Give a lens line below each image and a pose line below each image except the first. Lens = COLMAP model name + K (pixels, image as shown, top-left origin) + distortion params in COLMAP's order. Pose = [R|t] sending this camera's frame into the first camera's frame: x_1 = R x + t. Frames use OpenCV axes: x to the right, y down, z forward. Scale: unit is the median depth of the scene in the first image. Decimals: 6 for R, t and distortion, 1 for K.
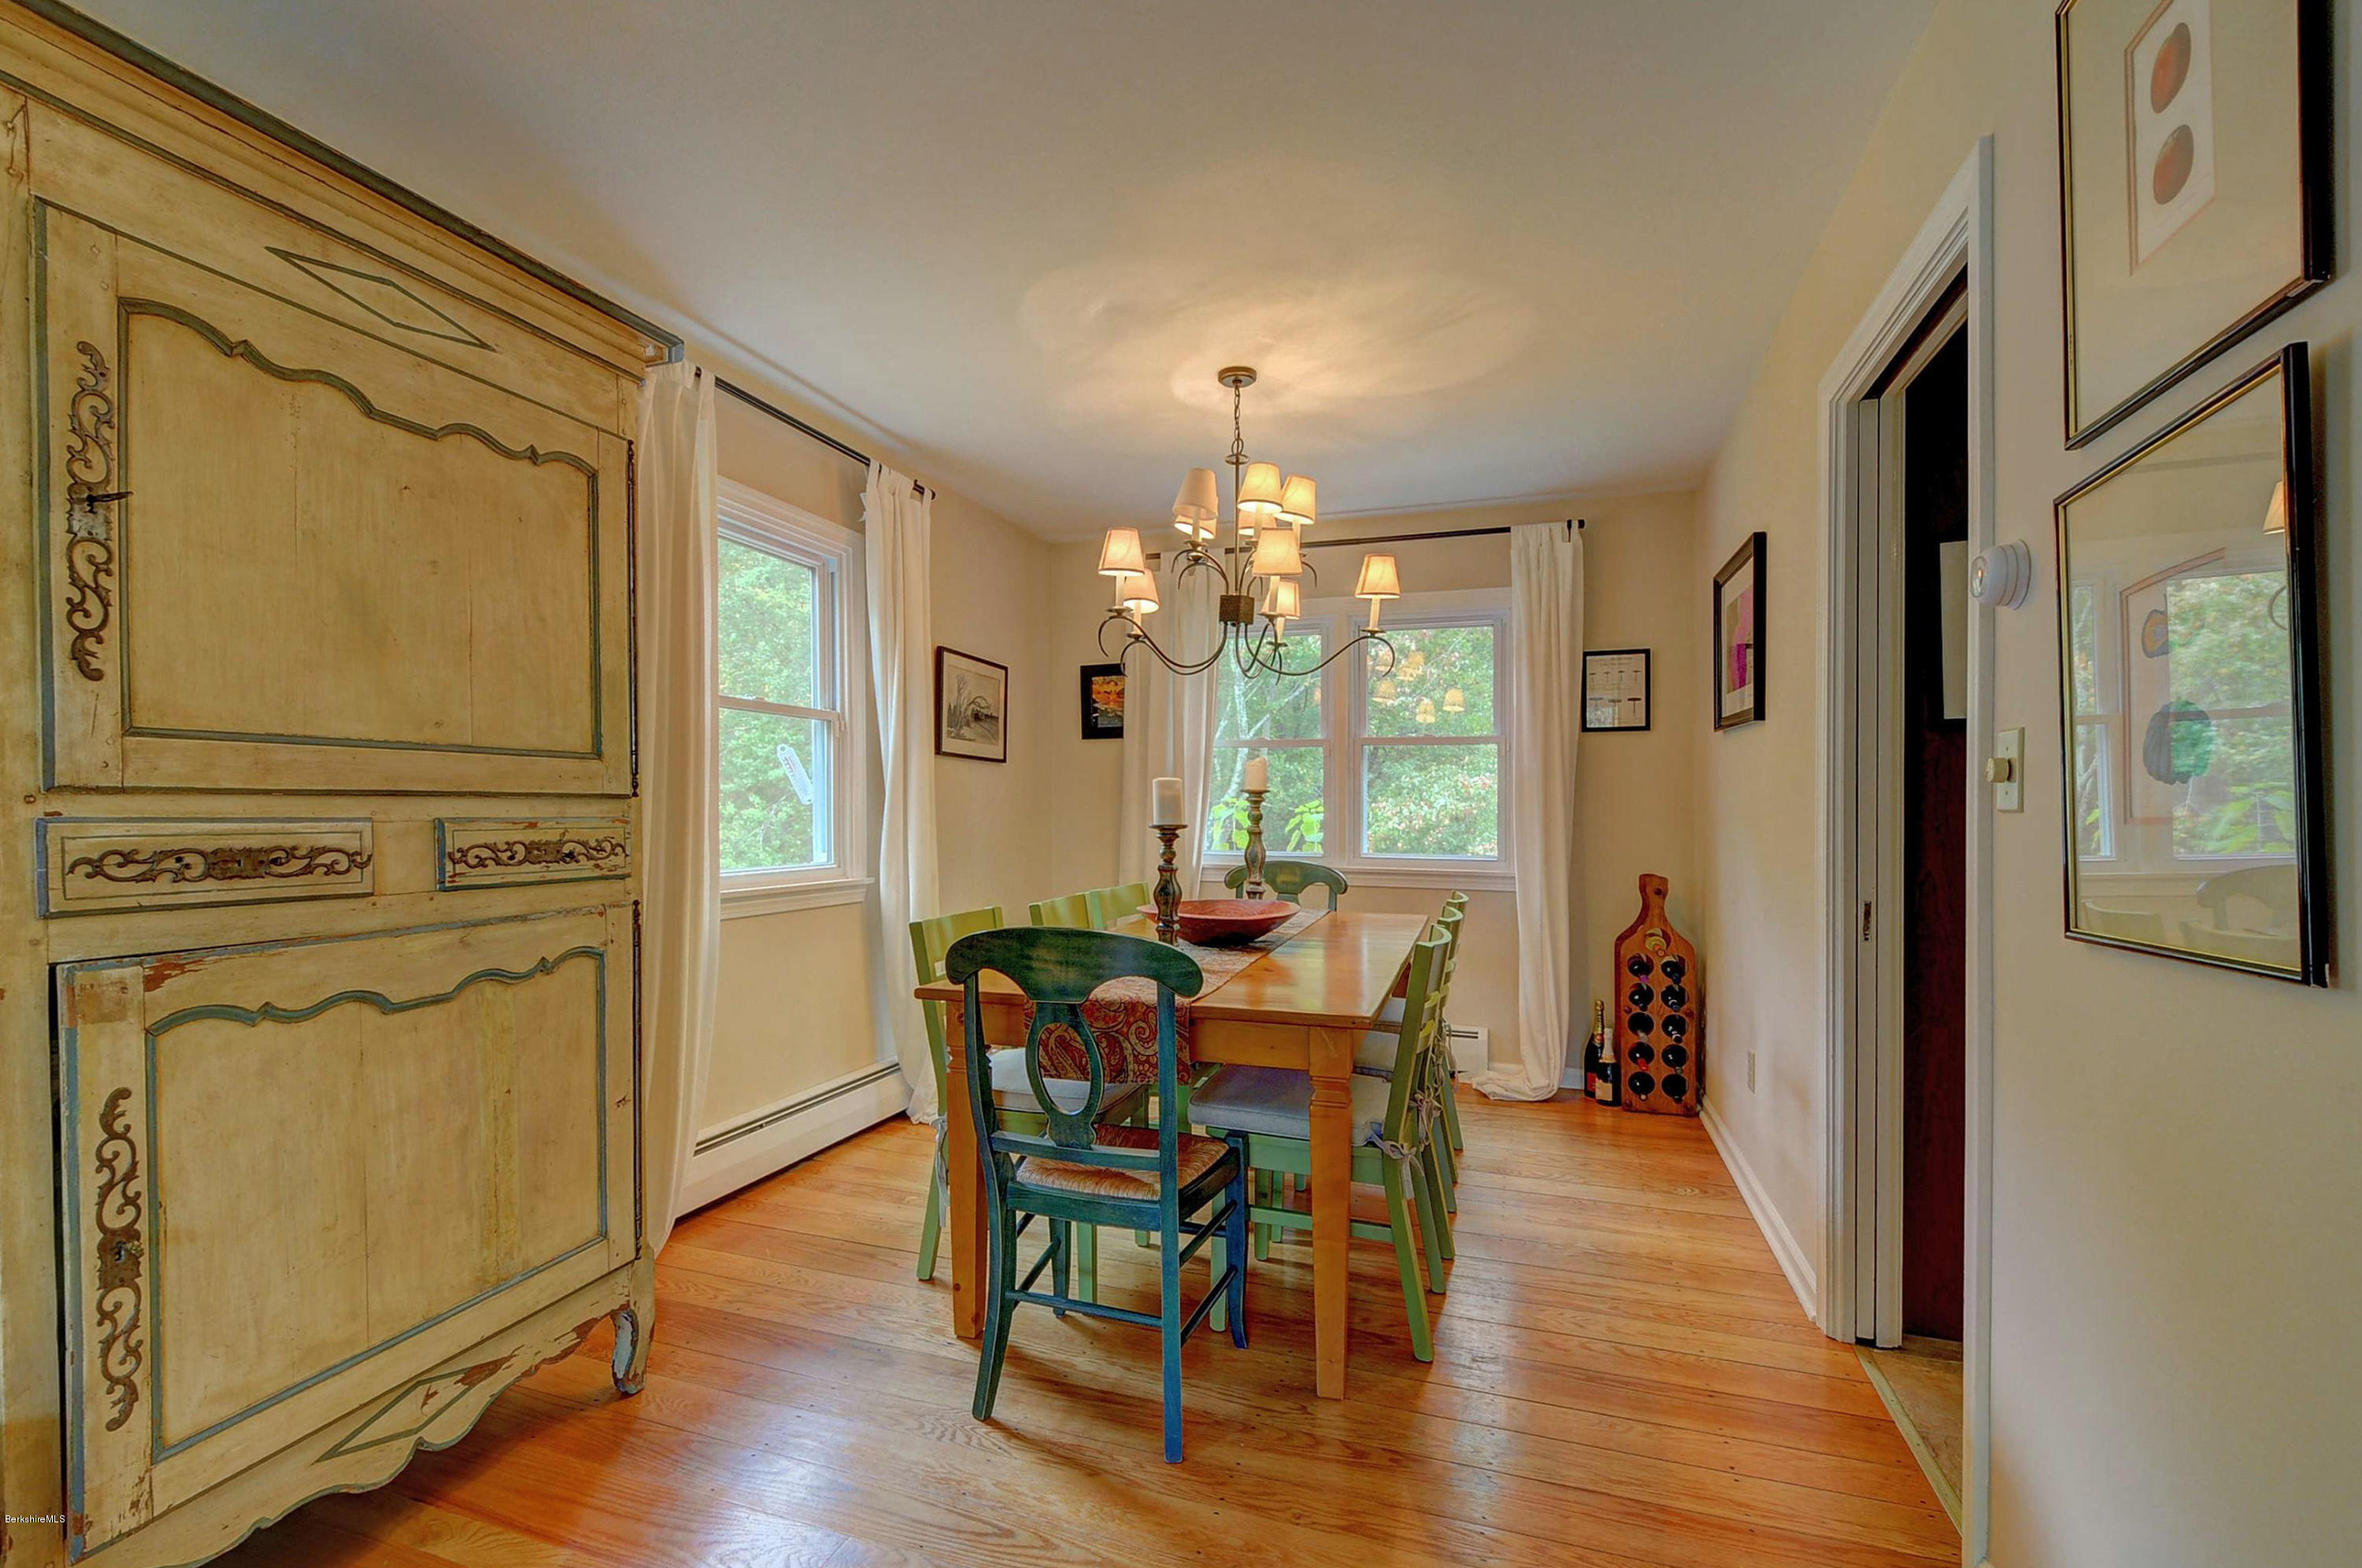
lens RADIAL K [[1065.0, 0, 1172.5], [0, 1065.0, 827.5], [0, 0, 1]] dist [-0.002129, -0.000605]
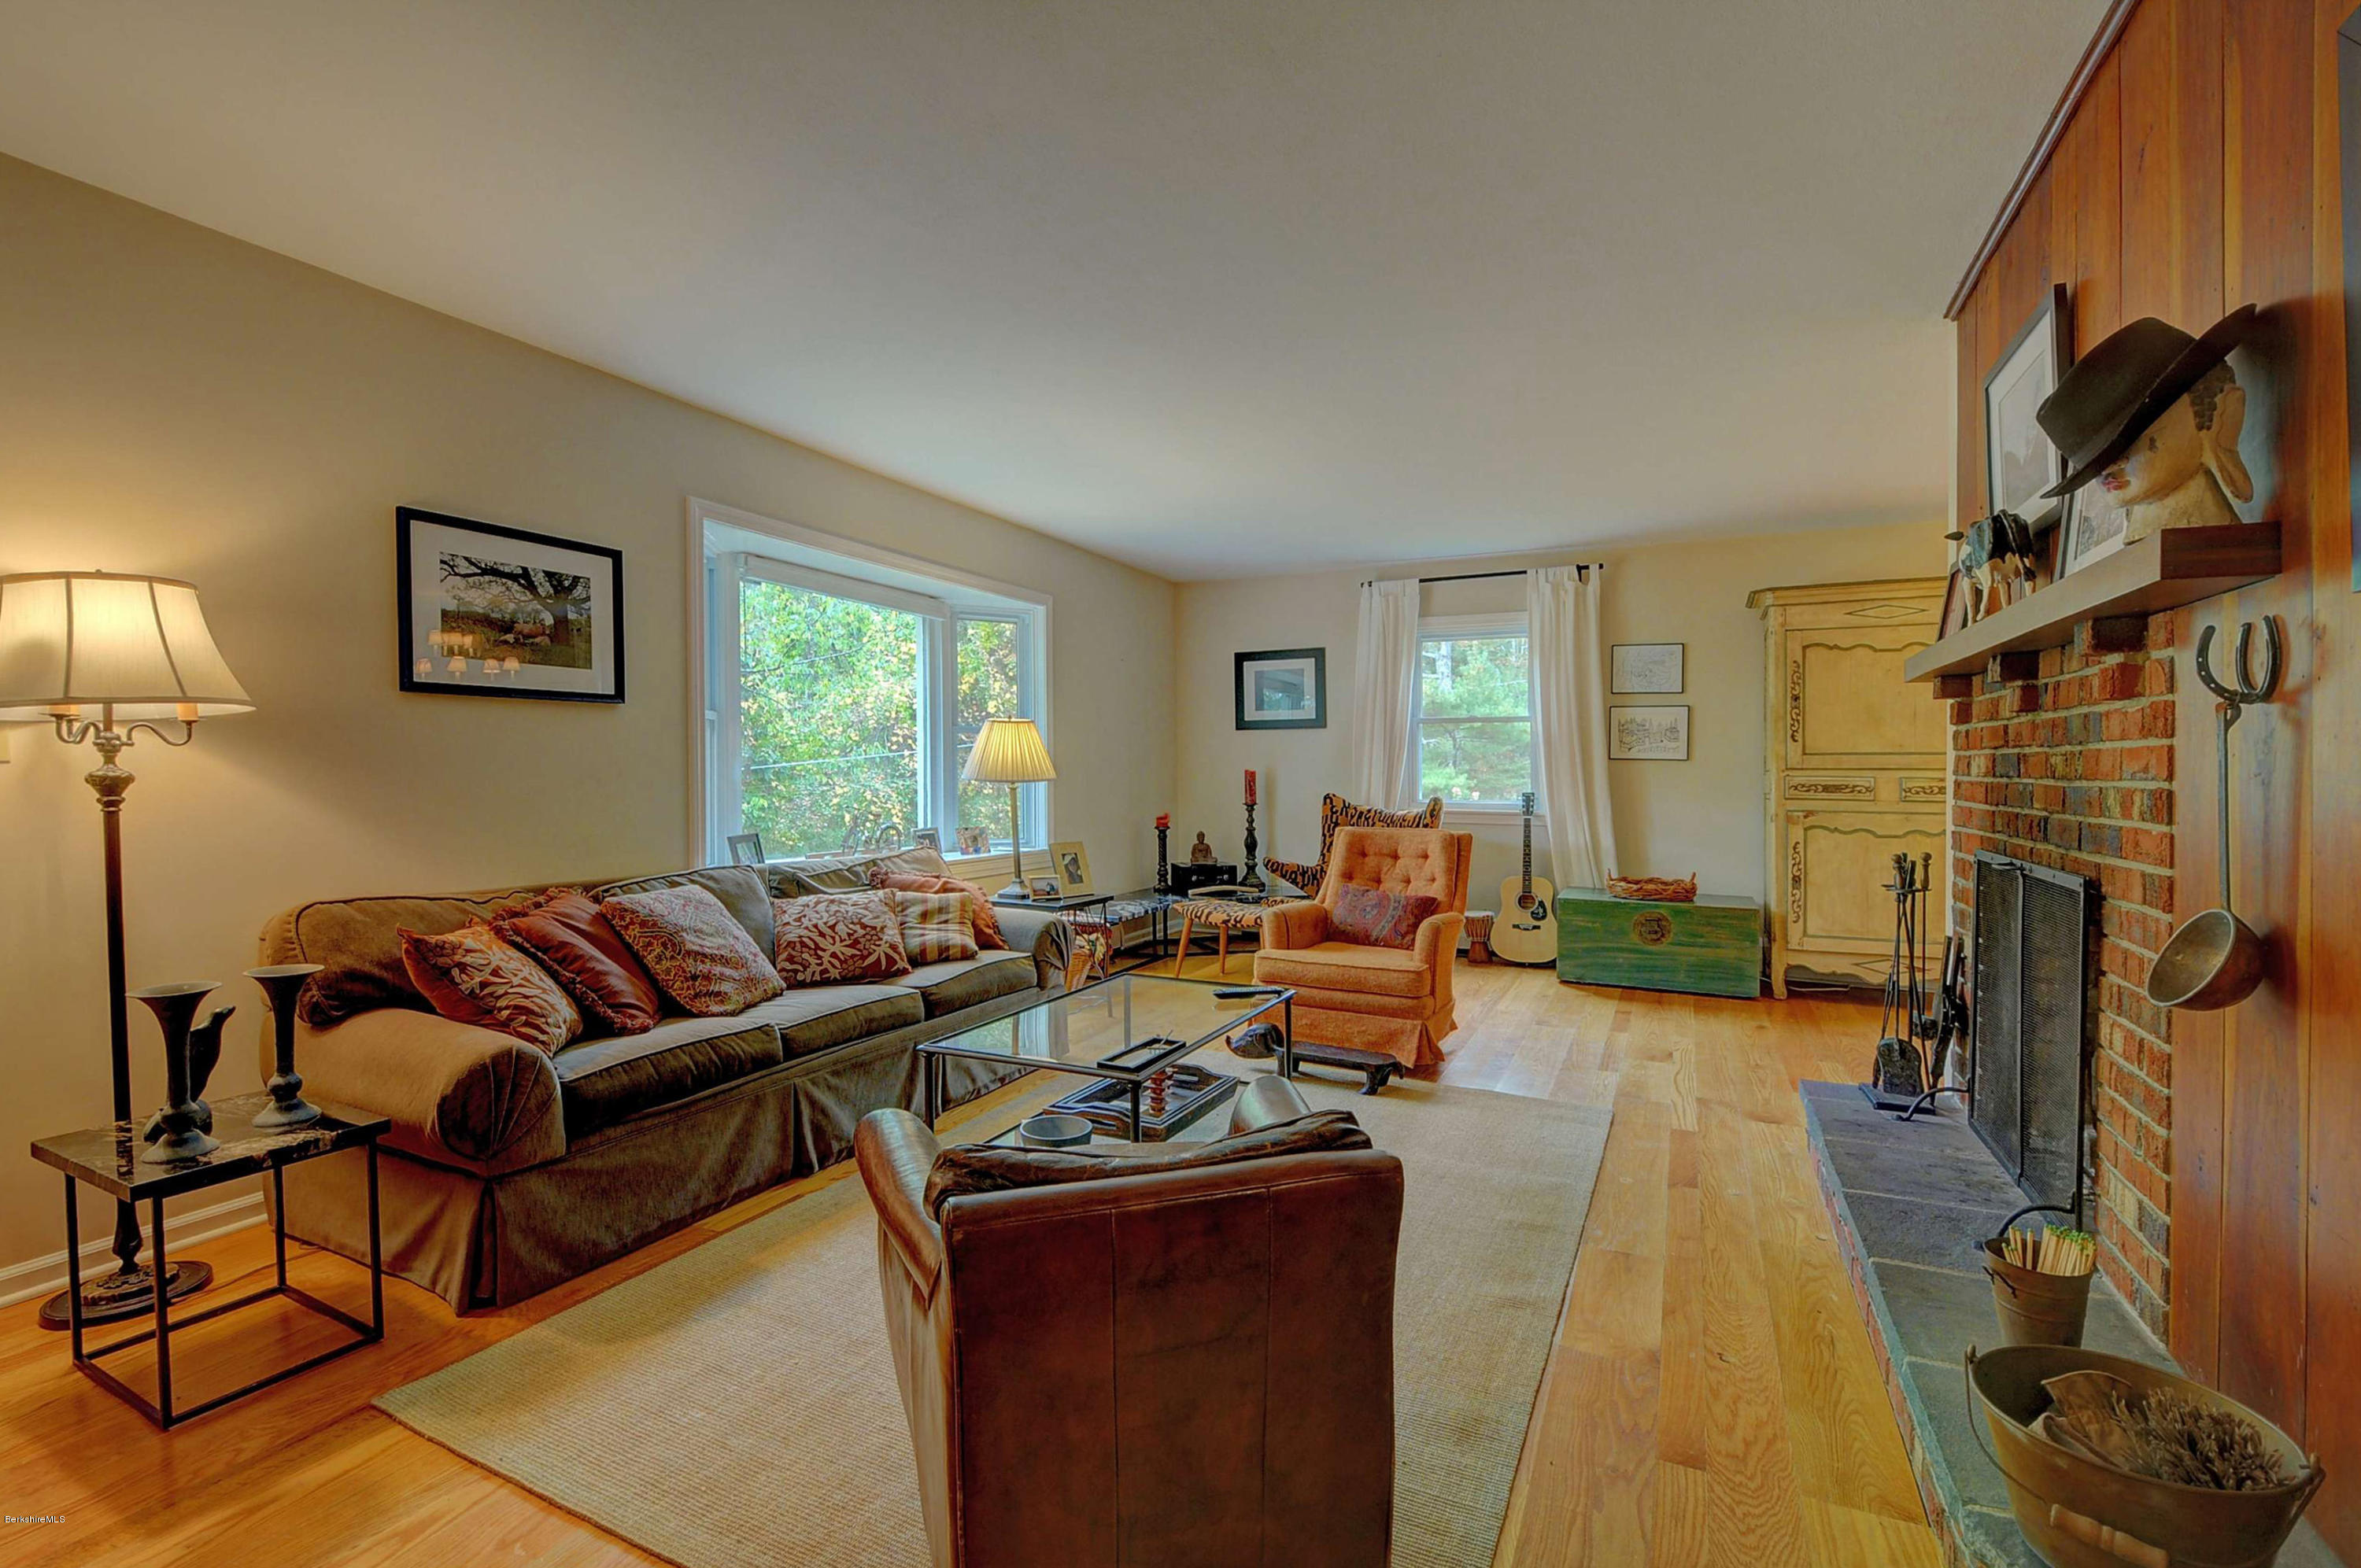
lens RADIAL K [[1057.5, 0, 1171.6], [0, 1057.5, 732.3], [0, 0, 1]] dist [-0.000926, -0.000052]
pose [[-0.116501, -0.039889, -0.992389, 2.299968], [-0.021903, 0.999053, -0.037586, 0.020133], [0.992949, 0.017357, -0.117264, -0.636681]]
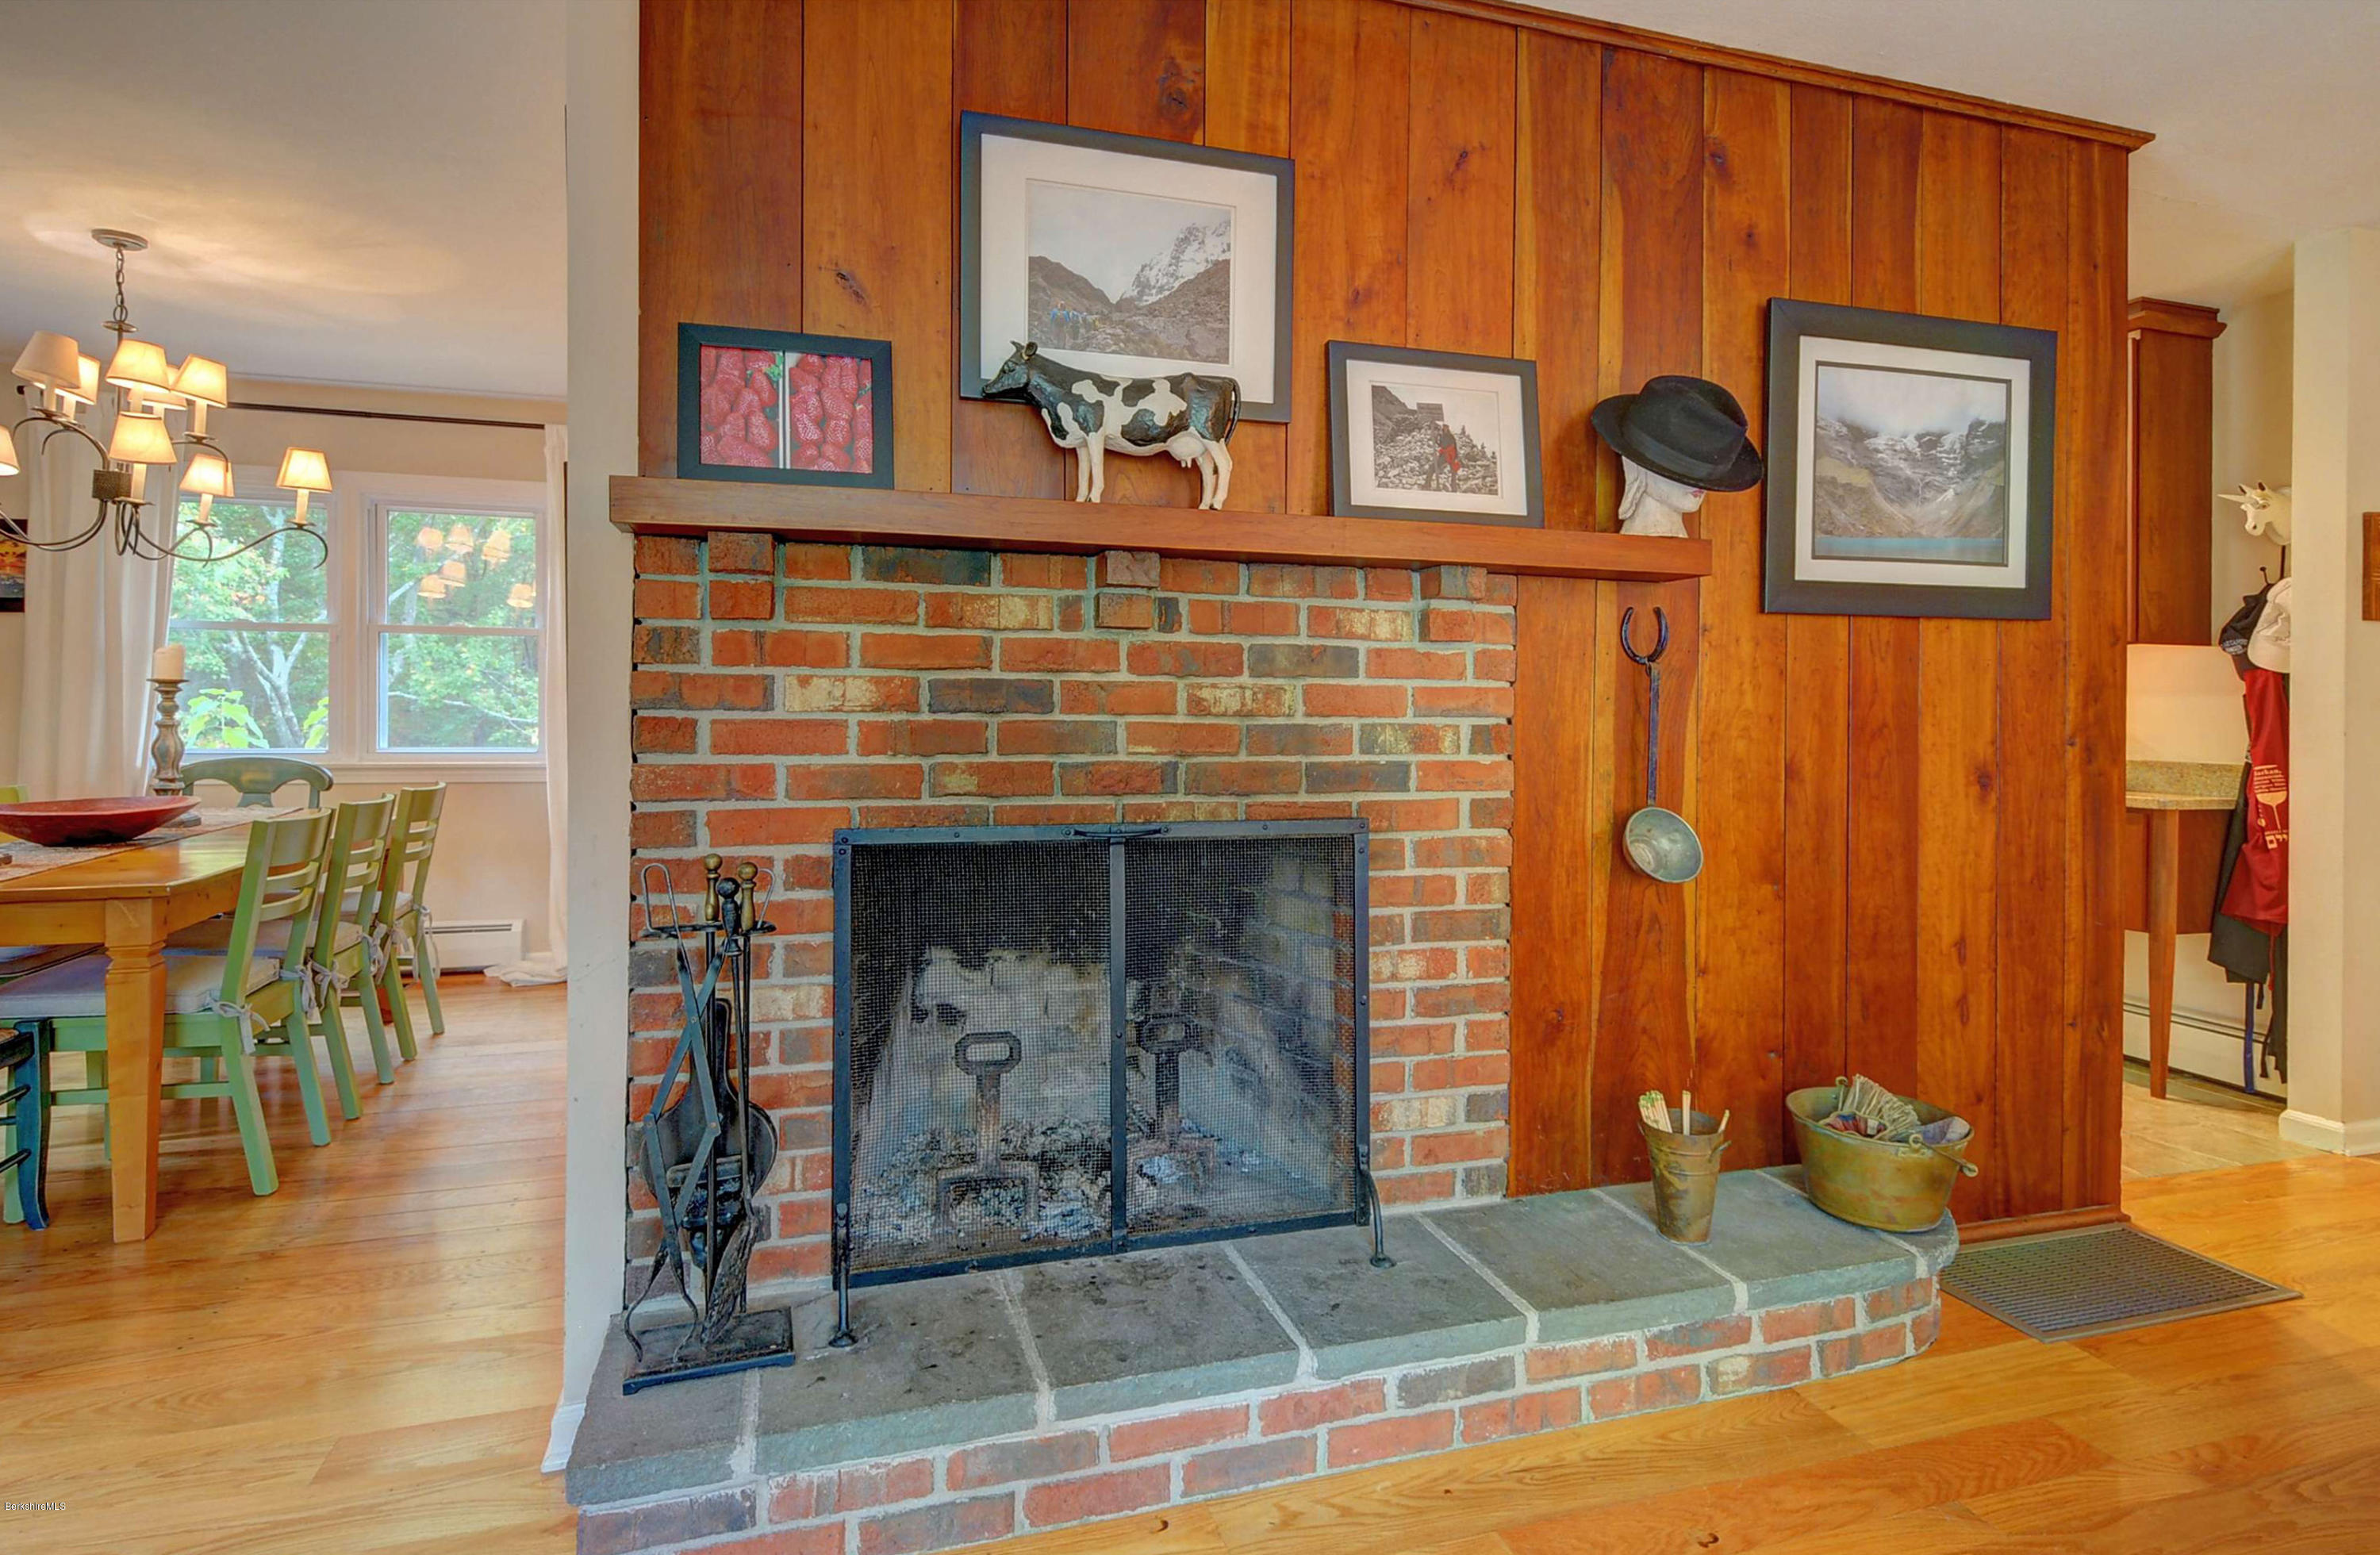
lens RADIAL K [[1197.3, 0, 1190.7], [0, 1197.3, 710.3], [0, 0, 1]] dist [0.005788, 0.000296]
pose [[0.805540, 0.000108, 0.592542, 0.328452], [0.005909, 0.999949, -0.008215, 0.011546], [-0.592512, 0.010119, 0.805498, -0.704909]]
